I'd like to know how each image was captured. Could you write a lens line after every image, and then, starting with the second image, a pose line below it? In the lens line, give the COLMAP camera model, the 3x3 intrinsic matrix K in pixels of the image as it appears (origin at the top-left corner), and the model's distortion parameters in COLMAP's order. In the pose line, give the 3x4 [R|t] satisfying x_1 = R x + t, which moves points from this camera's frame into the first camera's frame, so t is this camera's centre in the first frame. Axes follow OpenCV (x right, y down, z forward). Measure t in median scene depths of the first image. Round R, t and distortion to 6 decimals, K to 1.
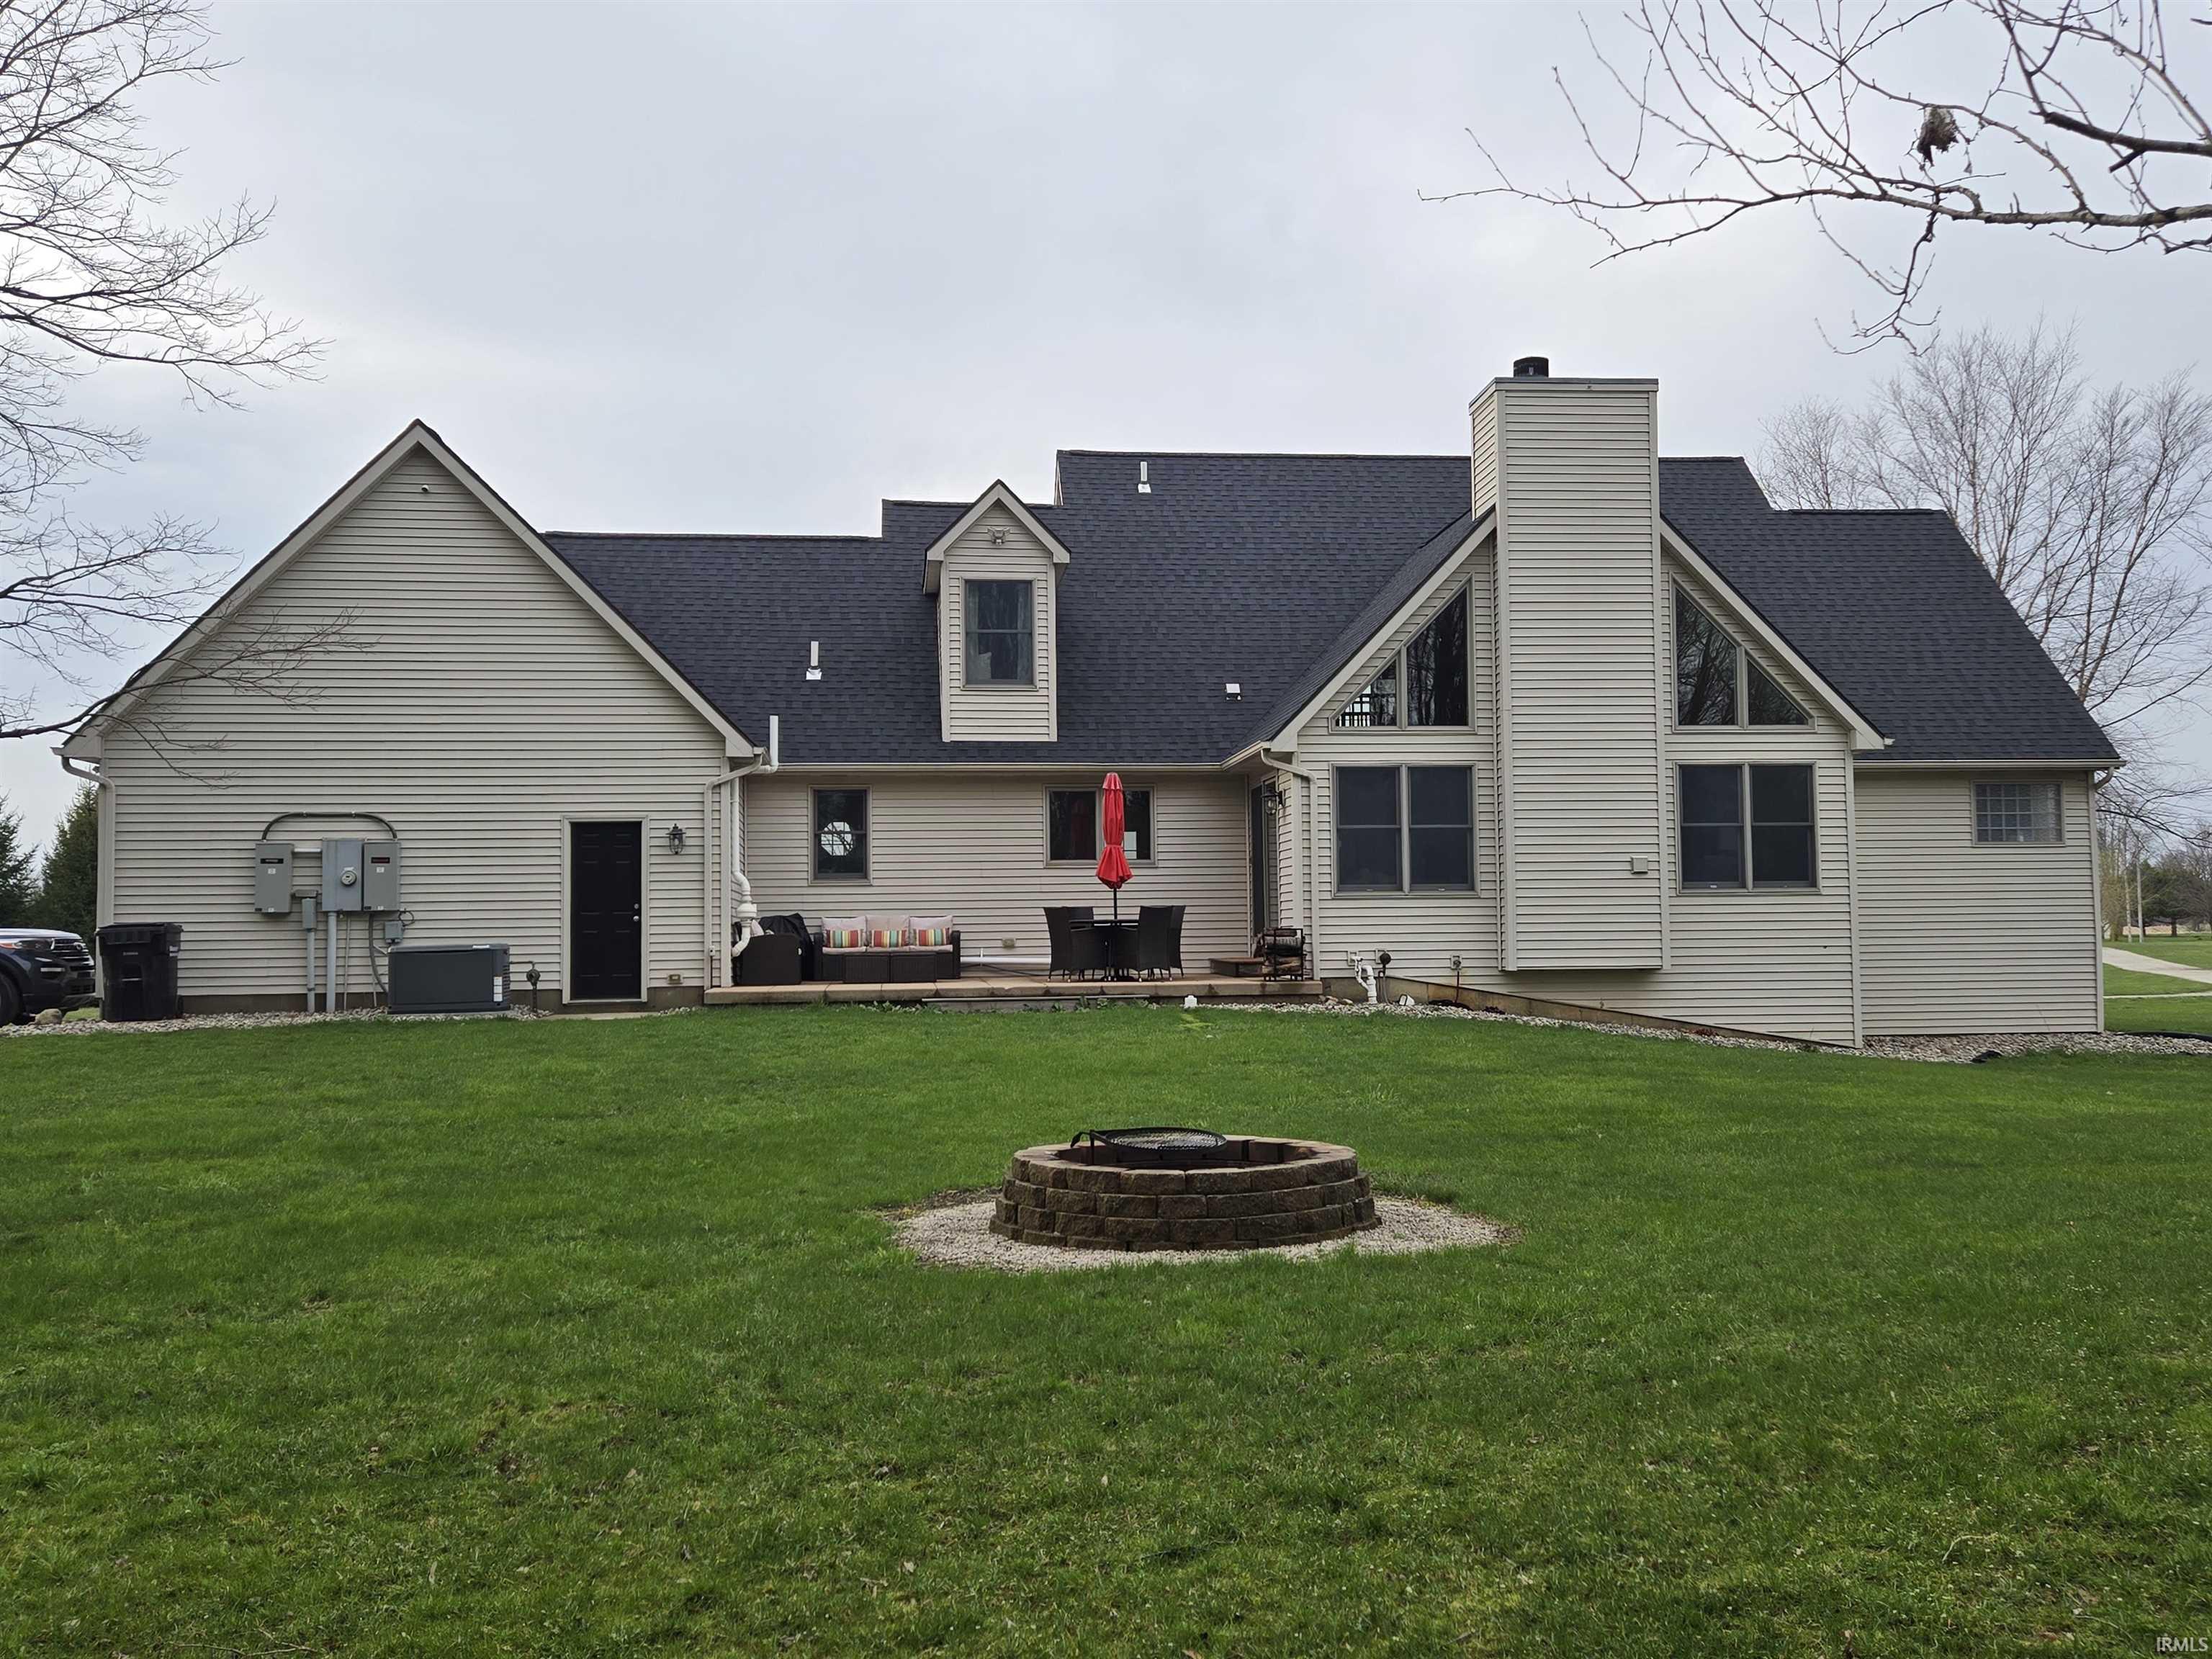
lens RADIAL K [[1478.8, 0, 1108.4], [0, 1478.8, 843.8], [0, 0, 1]] dist [0.078499, -0.068952]
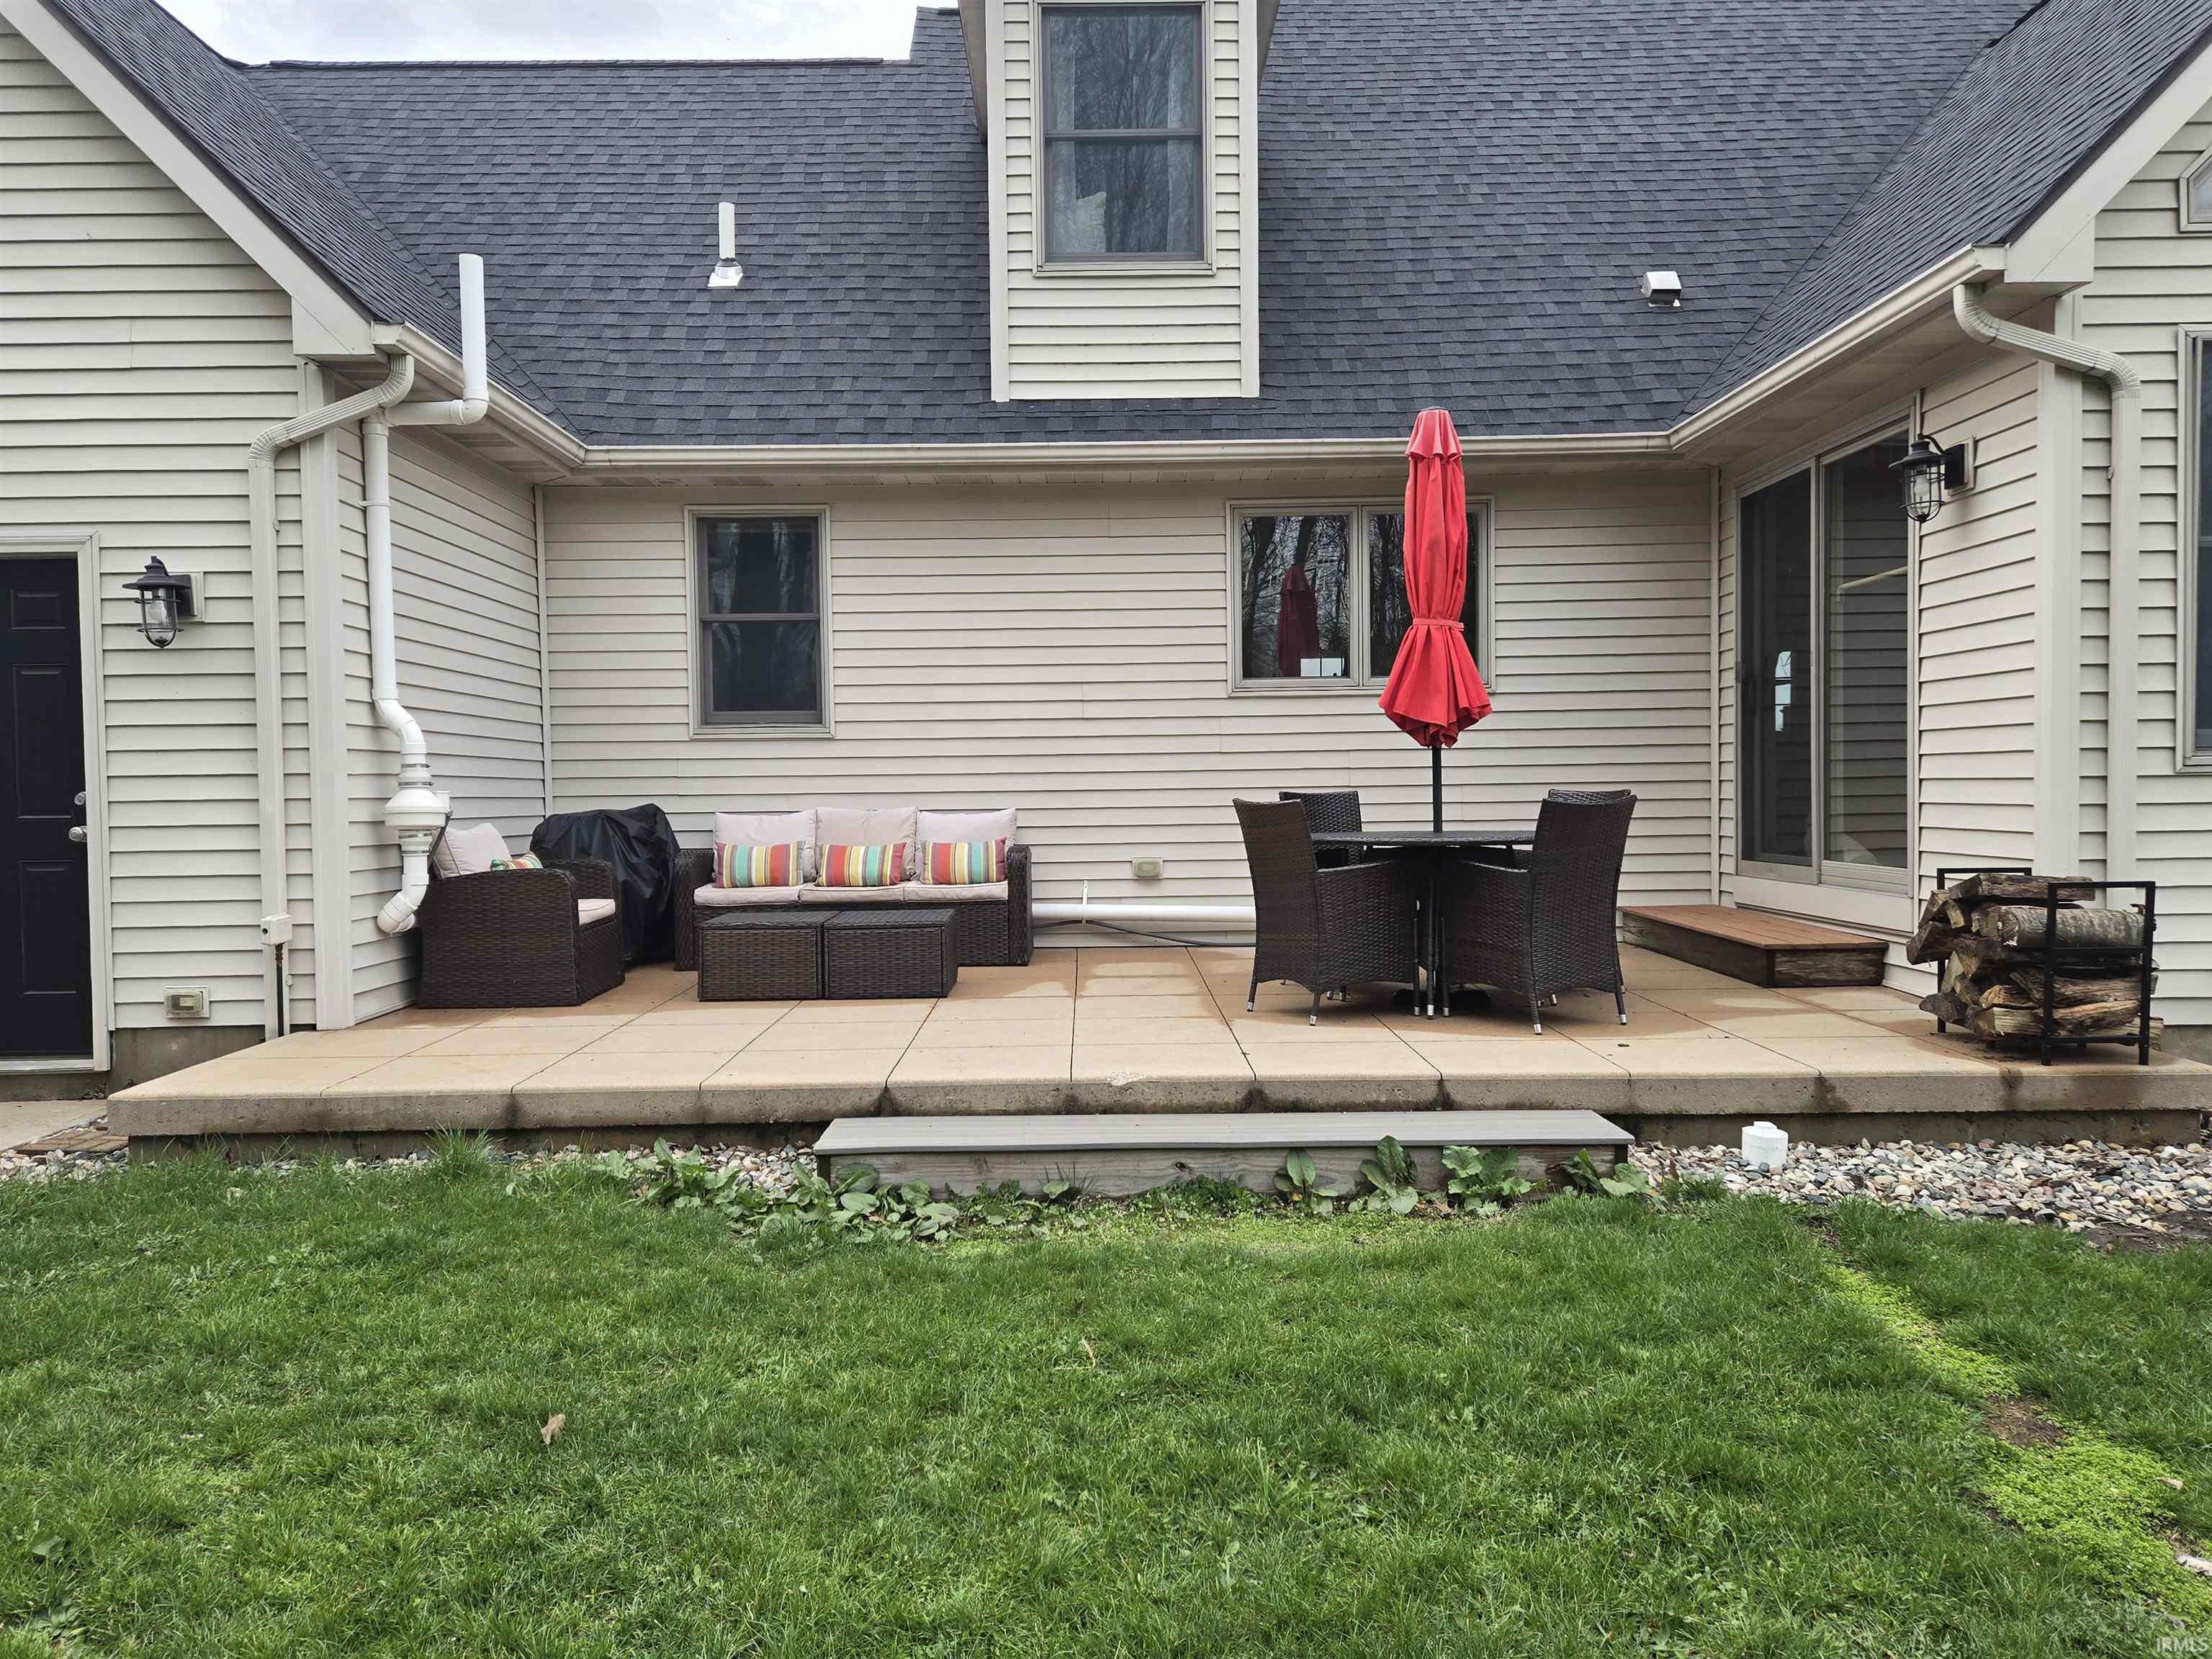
lens RADIAL K [[1478.8, 0, 1106.4], [0, 1478.8, 836.1], [0, 0, 1]] dist [0.078499, -0.068952]
pose [[0.993503, 0.003393, -0.113755, -0.030829], [0.007339, 0.995565, 0.093789, 0.016724], [0.113569, -0.094014, 0.989072, 0.589314]]
